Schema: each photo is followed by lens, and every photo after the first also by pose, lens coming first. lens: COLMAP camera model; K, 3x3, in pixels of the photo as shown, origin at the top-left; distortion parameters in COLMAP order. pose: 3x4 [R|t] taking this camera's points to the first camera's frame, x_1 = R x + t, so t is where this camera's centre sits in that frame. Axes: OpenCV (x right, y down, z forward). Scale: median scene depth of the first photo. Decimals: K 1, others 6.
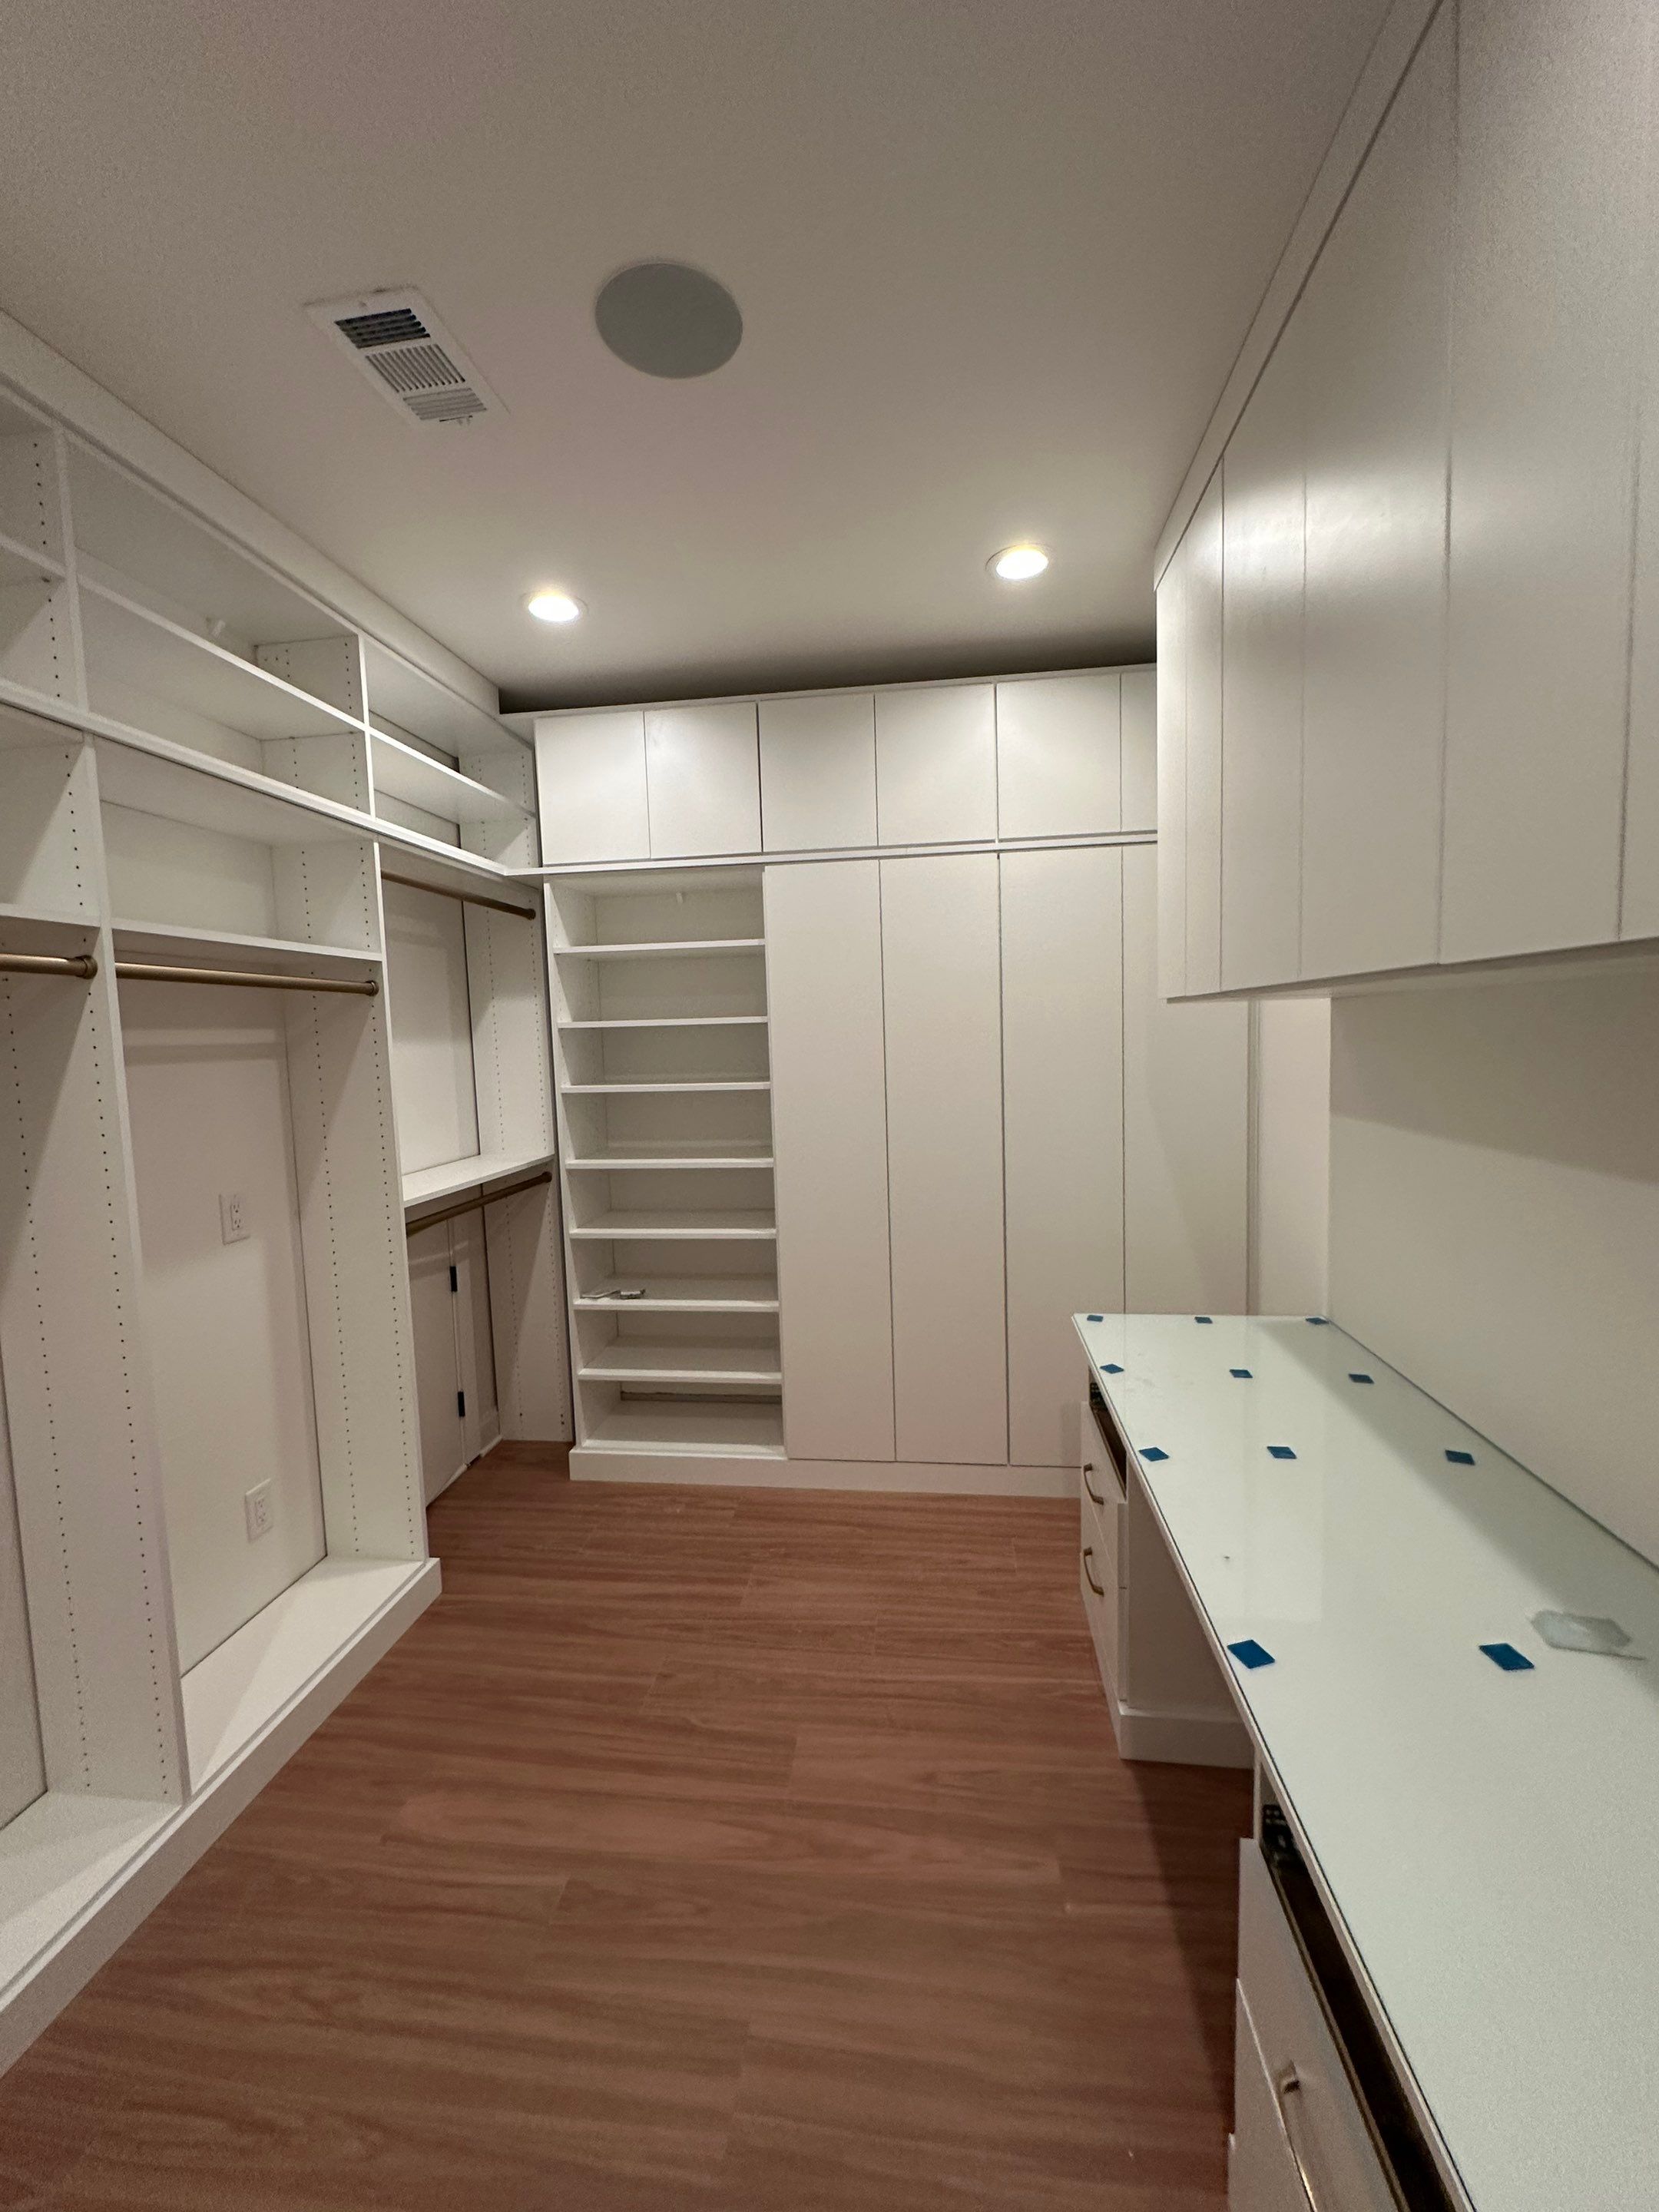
lens RADIAL K [[879.6, 0, 828.2], [0, 879.6, 1104.6], [0, 0, 1]] dist [-0.002842, 0.000689]
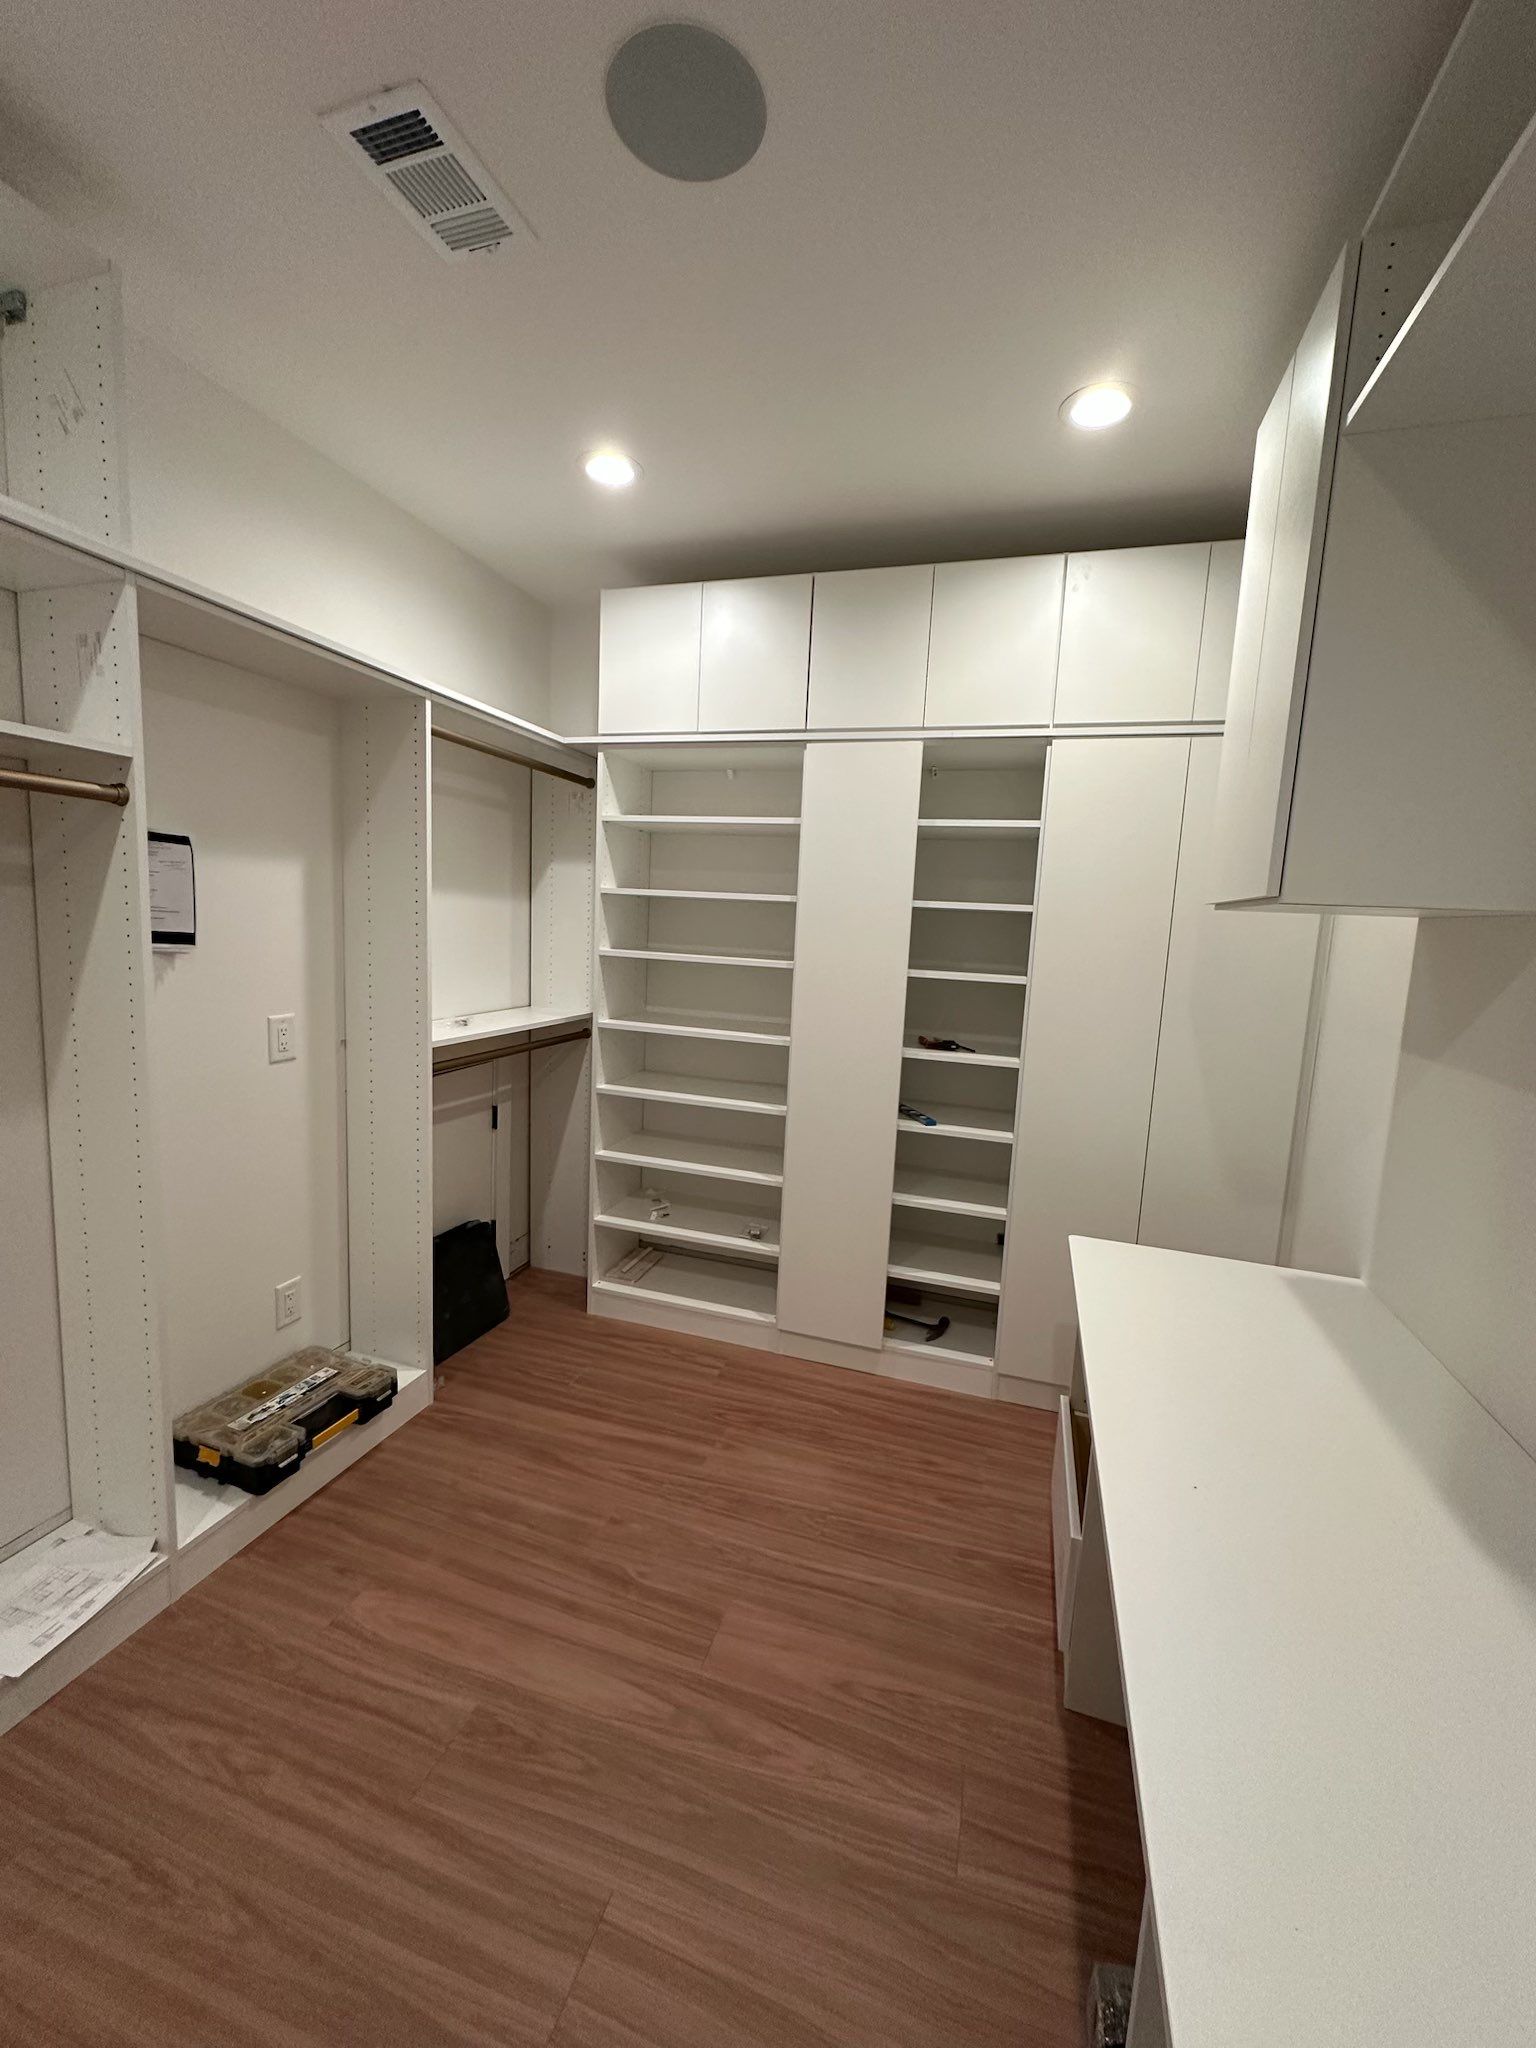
lens RADIAL K [[811.2, 0, 767.9], [0, 811.2, 1022.5], [0, 0, 1]] dist [-0.000330, 0.000162]
pose [[0.980790, 0.099762, -0.167627, 0.088284], [-0.092267, 0.994379, 0.051942, -0.002658], [0.171866, -0.035478, 0.984481, 0.103182]]
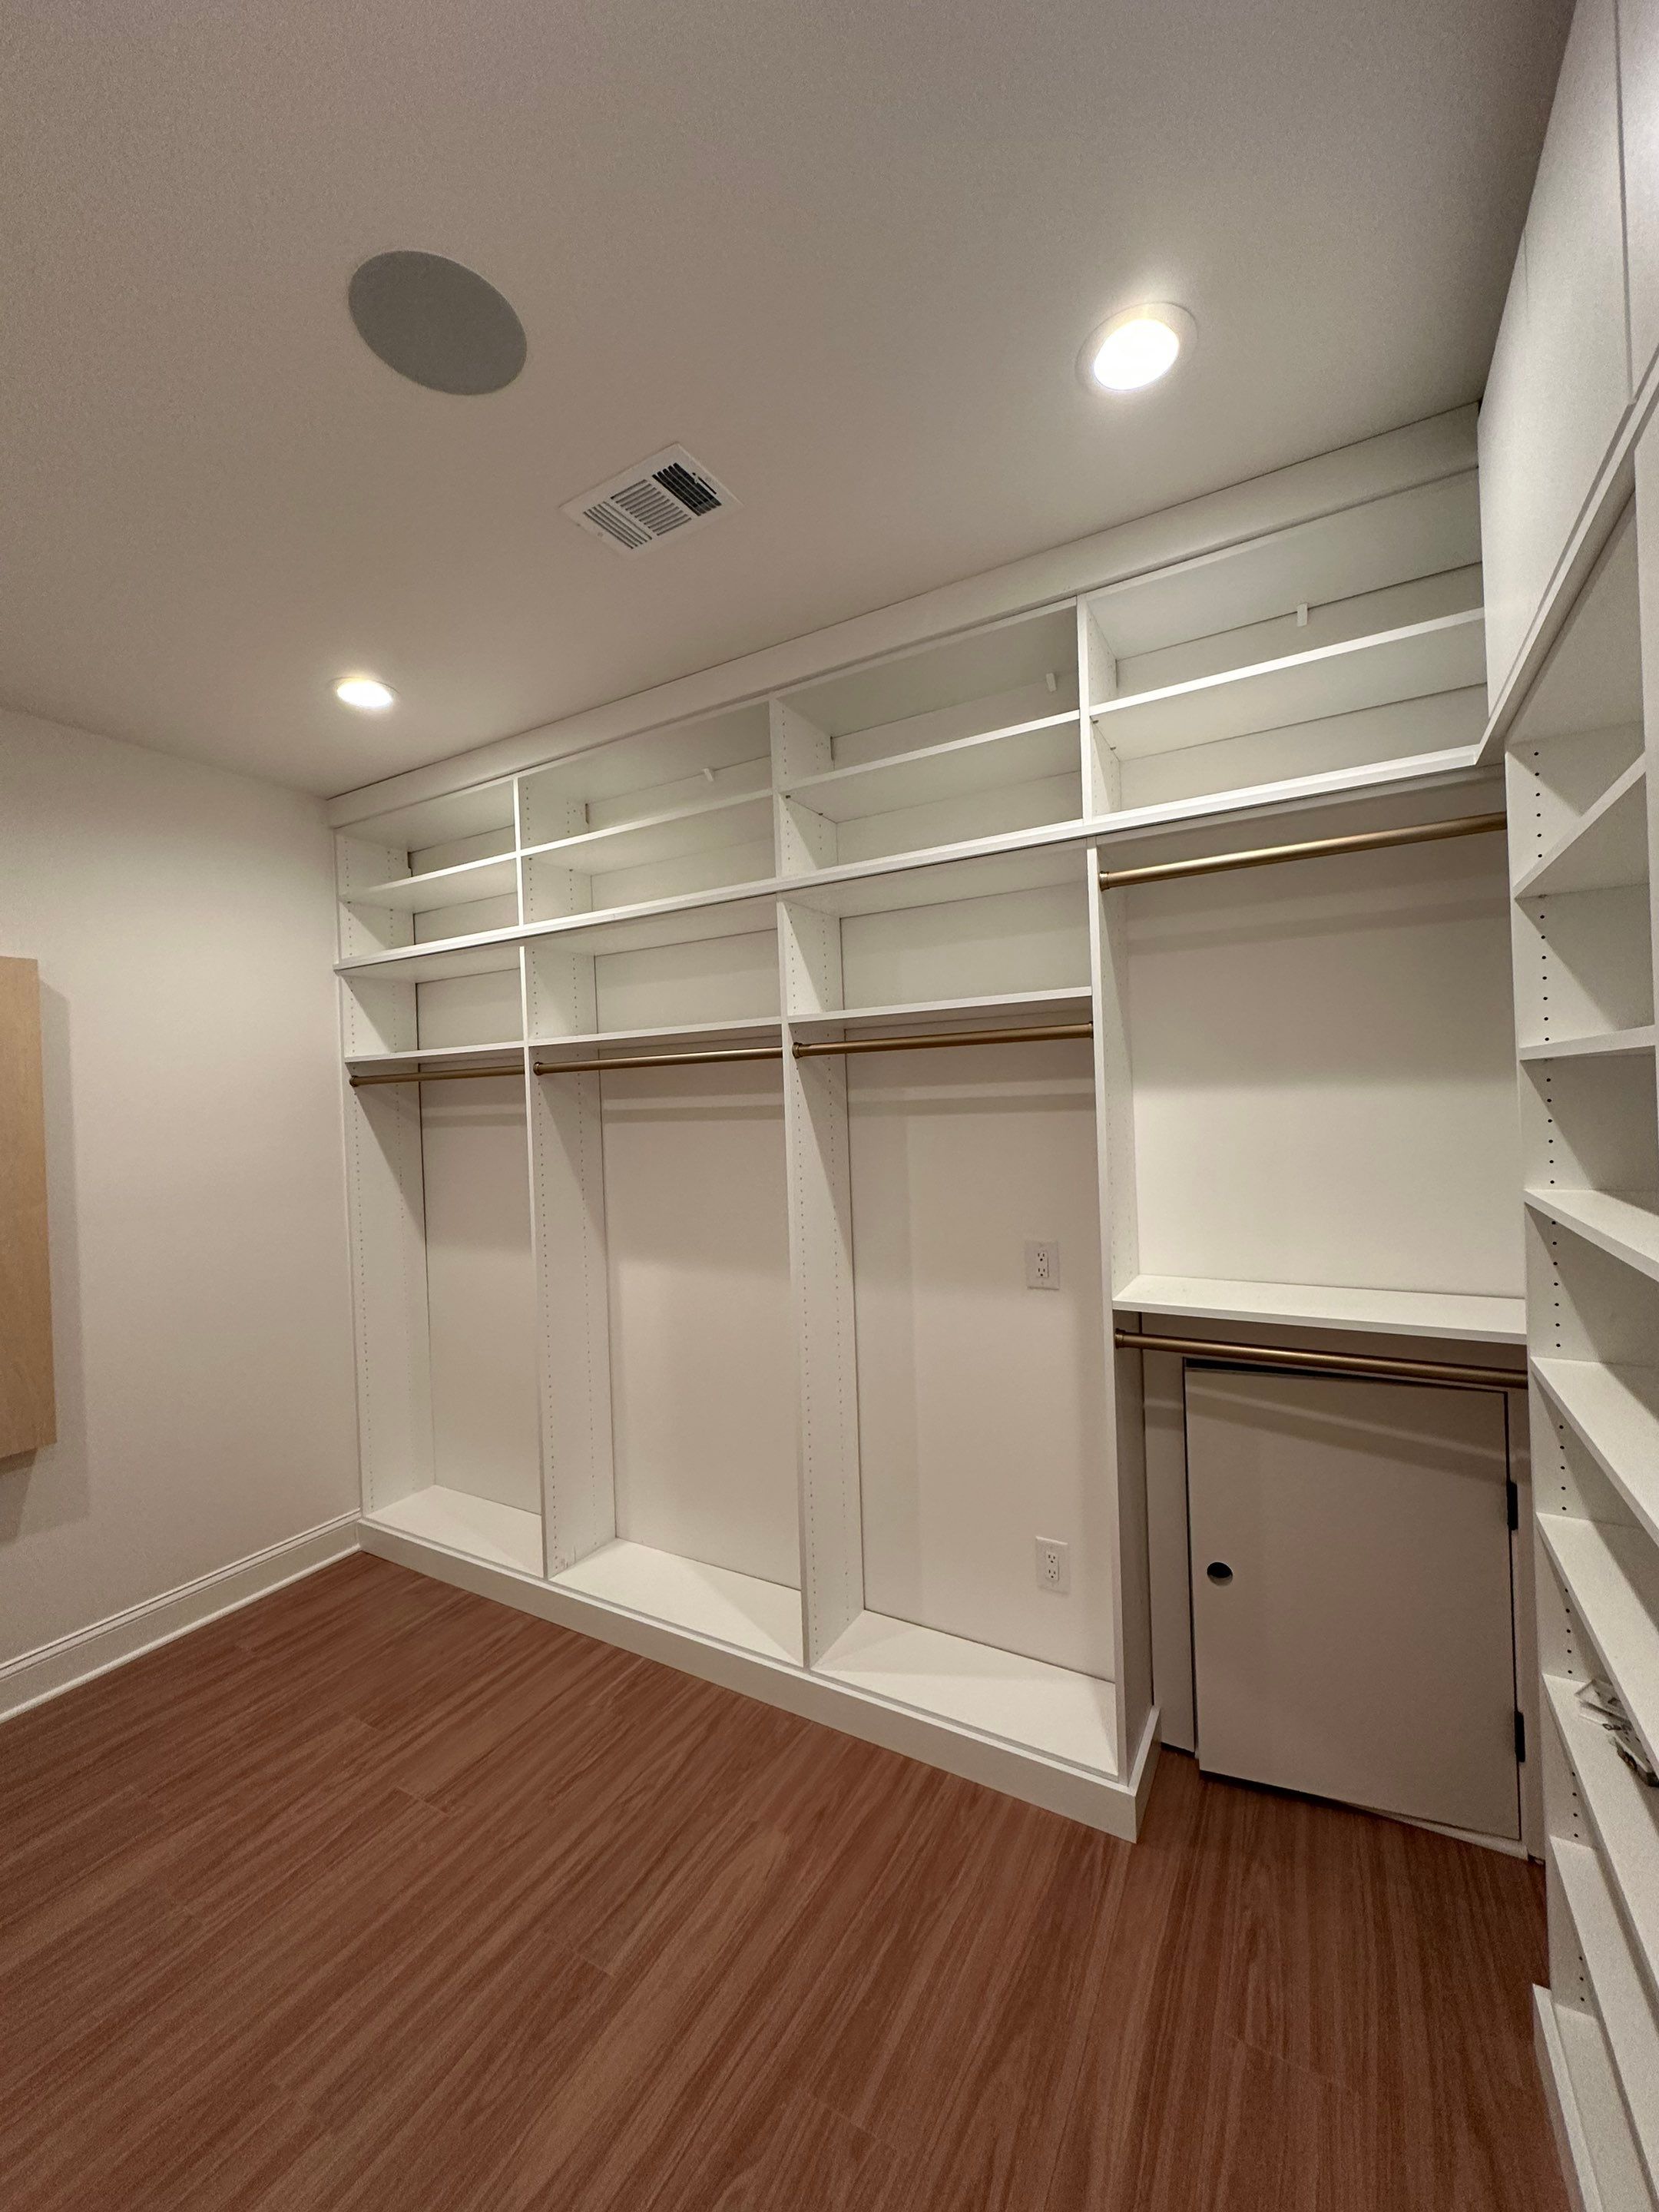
lens RADIAL K [[877.4, 0, 829.3], [0, 877.4, 1103.2], [0, 0, 1]] dist [-0.001544, 0.000337]
pose [[-0.380544, 0.044850, -0.923675, 0.340183], [-0.026898, 0.997864, 0.059534, -0.110316], [0.924371, 0.047501, -0.378525, 1.126373]]
